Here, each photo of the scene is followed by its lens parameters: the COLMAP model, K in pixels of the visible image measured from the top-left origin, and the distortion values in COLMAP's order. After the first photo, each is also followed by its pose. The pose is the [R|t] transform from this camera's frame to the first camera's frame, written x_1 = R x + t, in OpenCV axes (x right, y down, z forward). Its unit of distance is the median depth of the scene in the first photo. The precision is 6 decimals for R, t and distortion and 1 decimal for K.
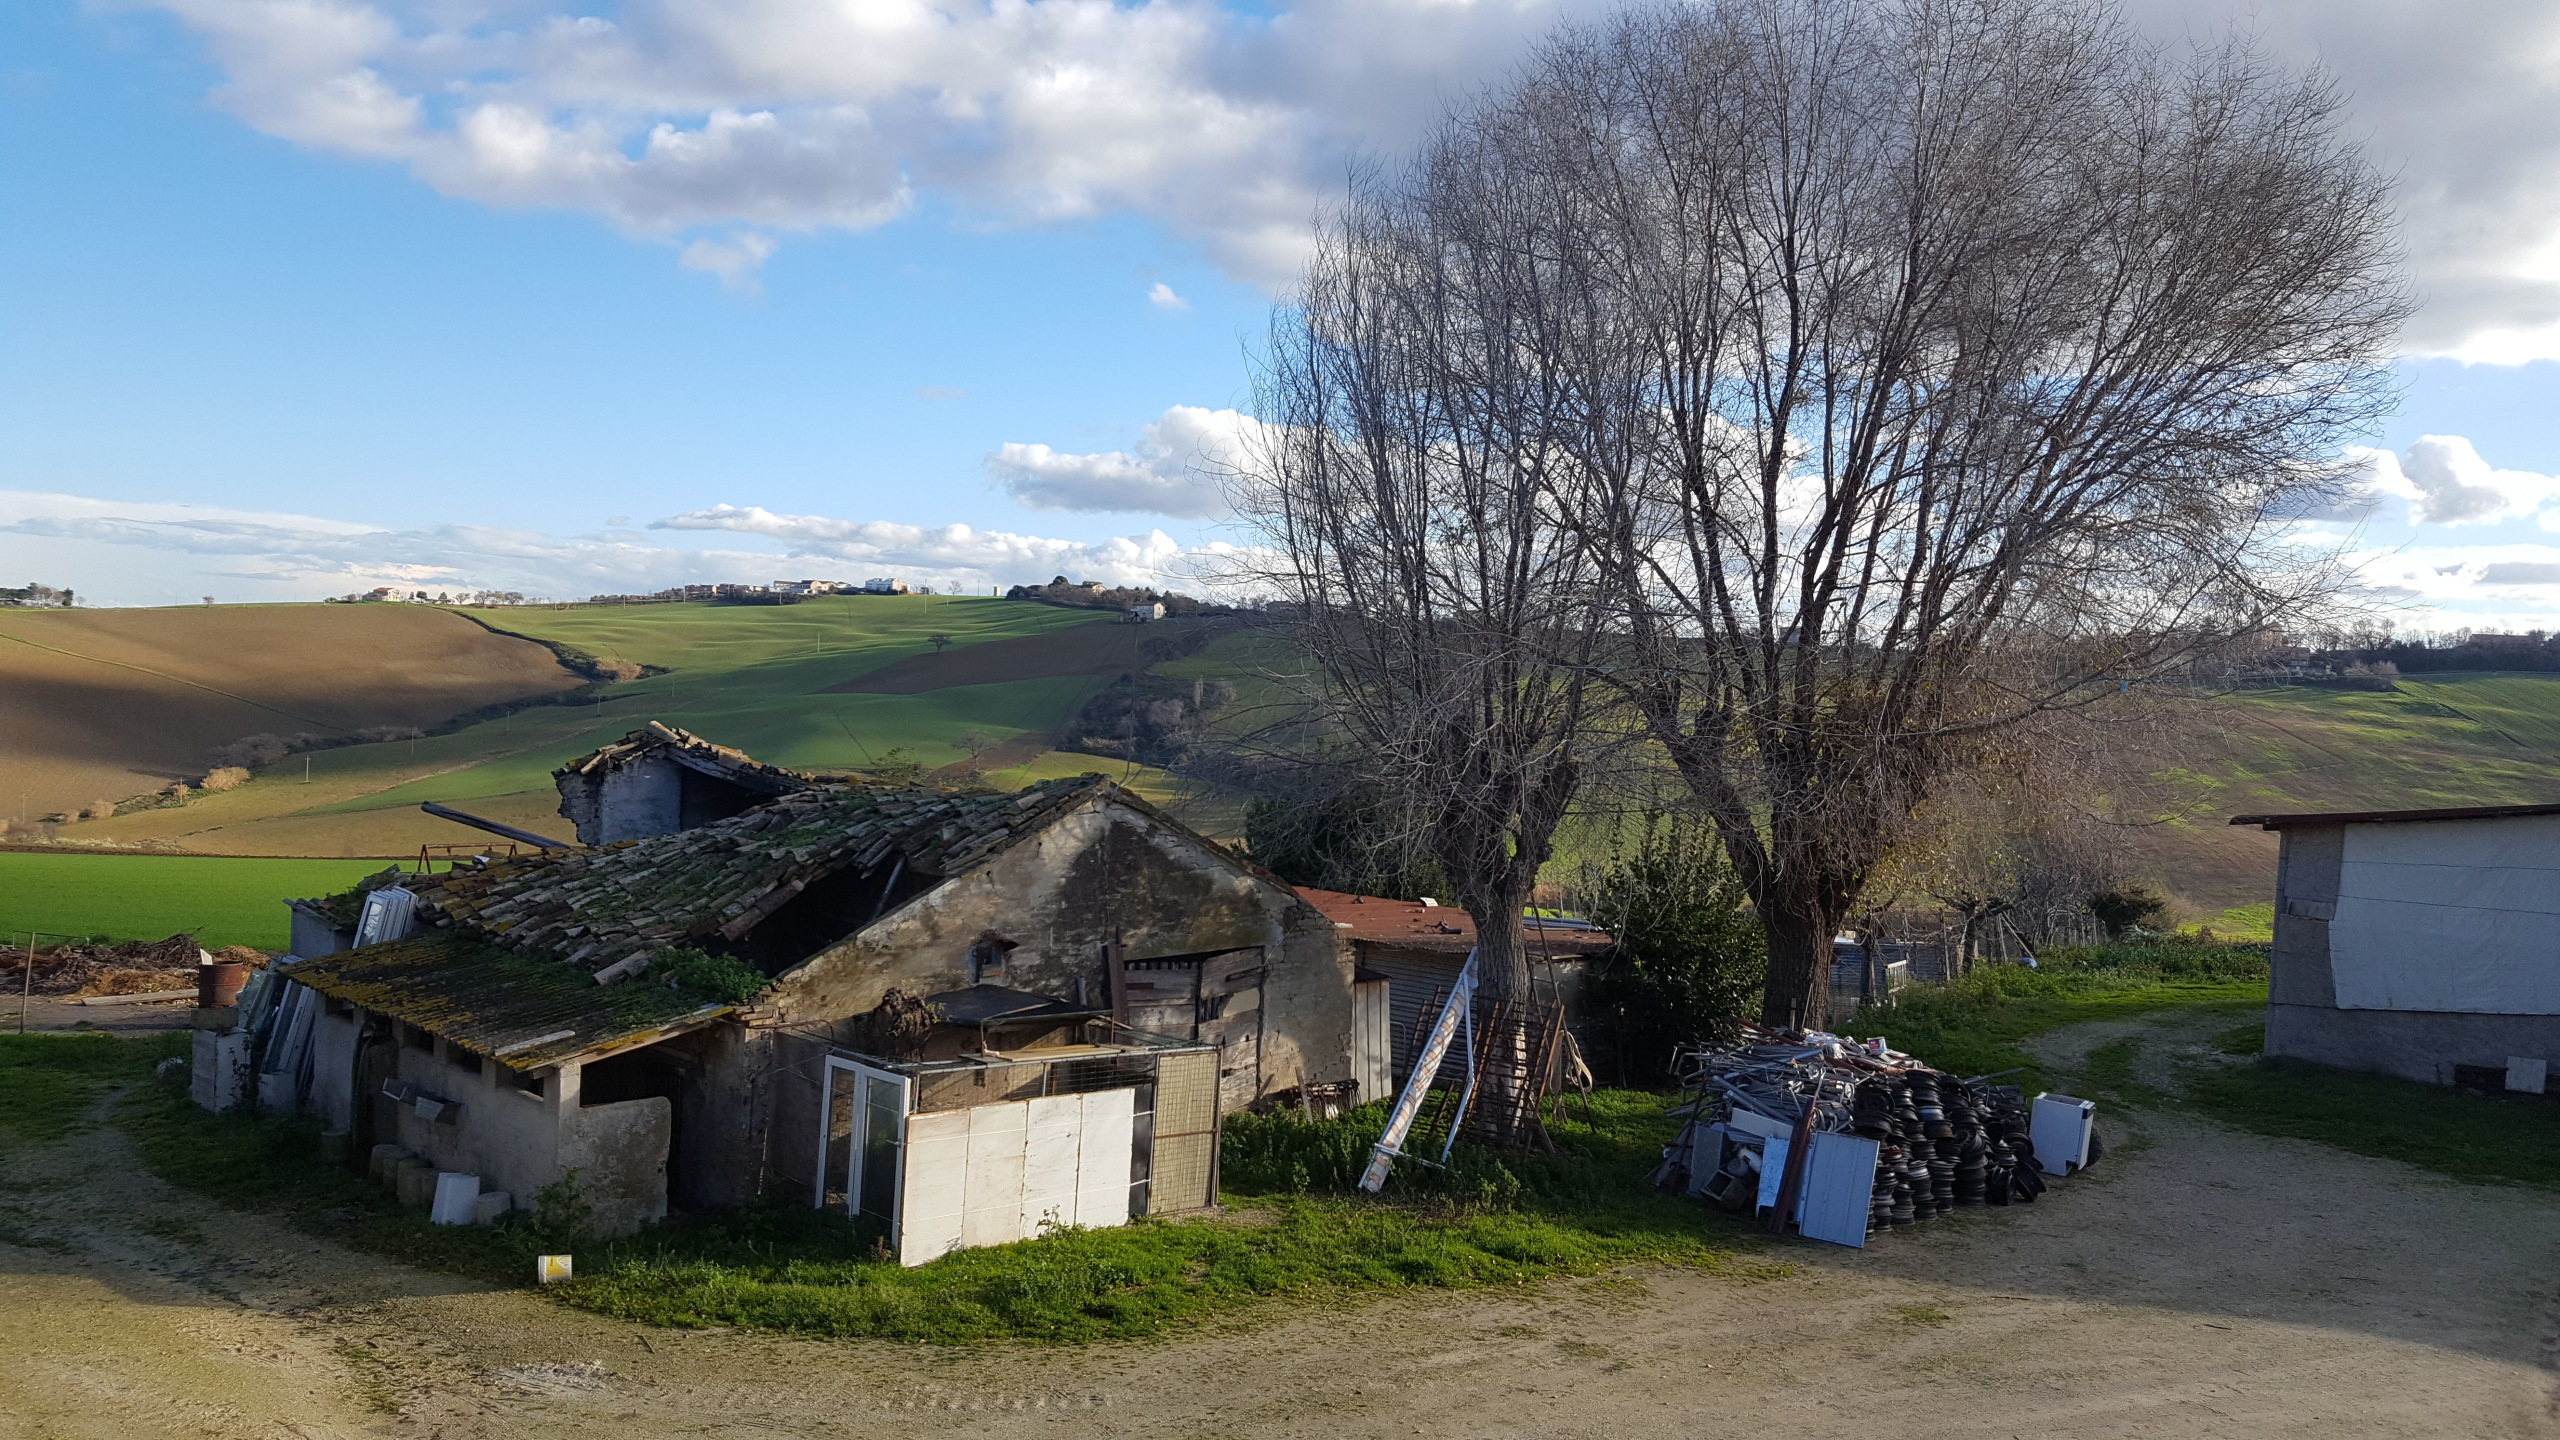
lens RADIAL K [[1870.9, 0, 1257.3], [0, 1870.9, 710.0], [0, 0, 1]] dist [0.131243, -0.231348]
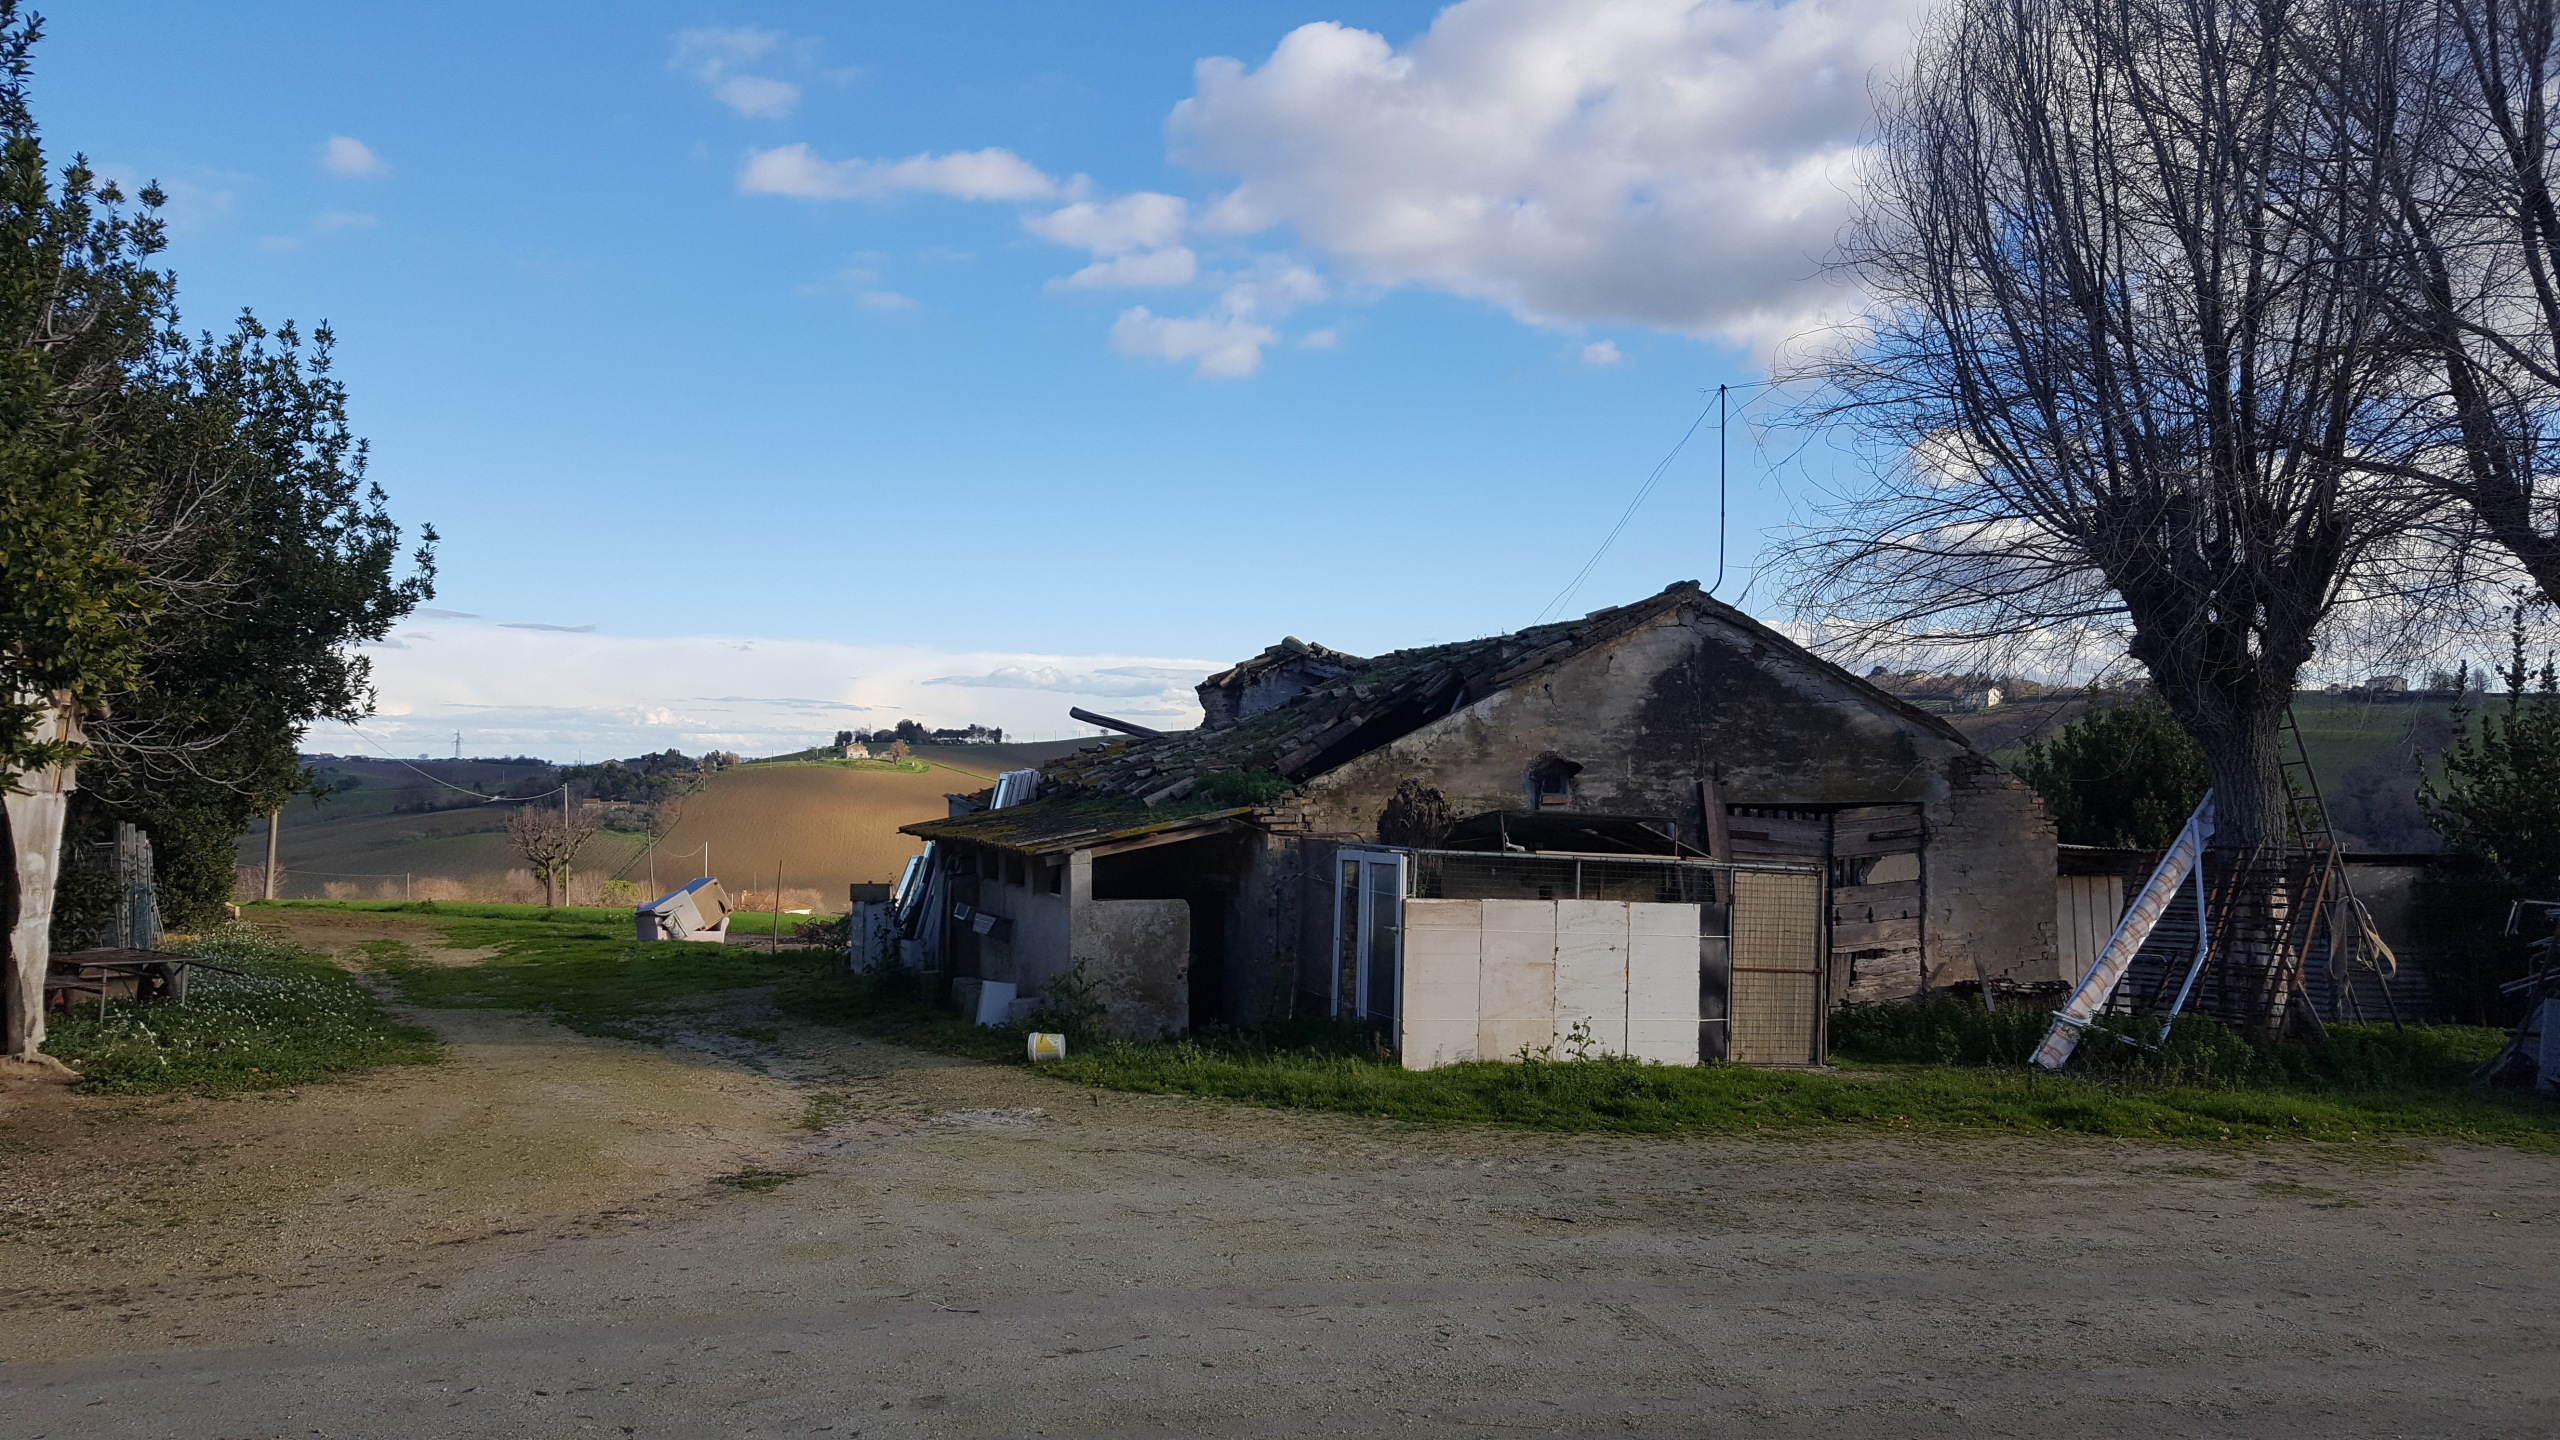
lens RADIAL K [[1870.9, 0, 1257.3], [0, 1870.9, 710.0], [0, 0, 1]] dist [0.131243, -0.231348]
pose [[0.908547, -0.050184, -0.414758, 0.052467], [0.025163, 0.997530, -0.065576, 0.082175], [0.417024, 0.049143, 0.907566, 0.080896]]
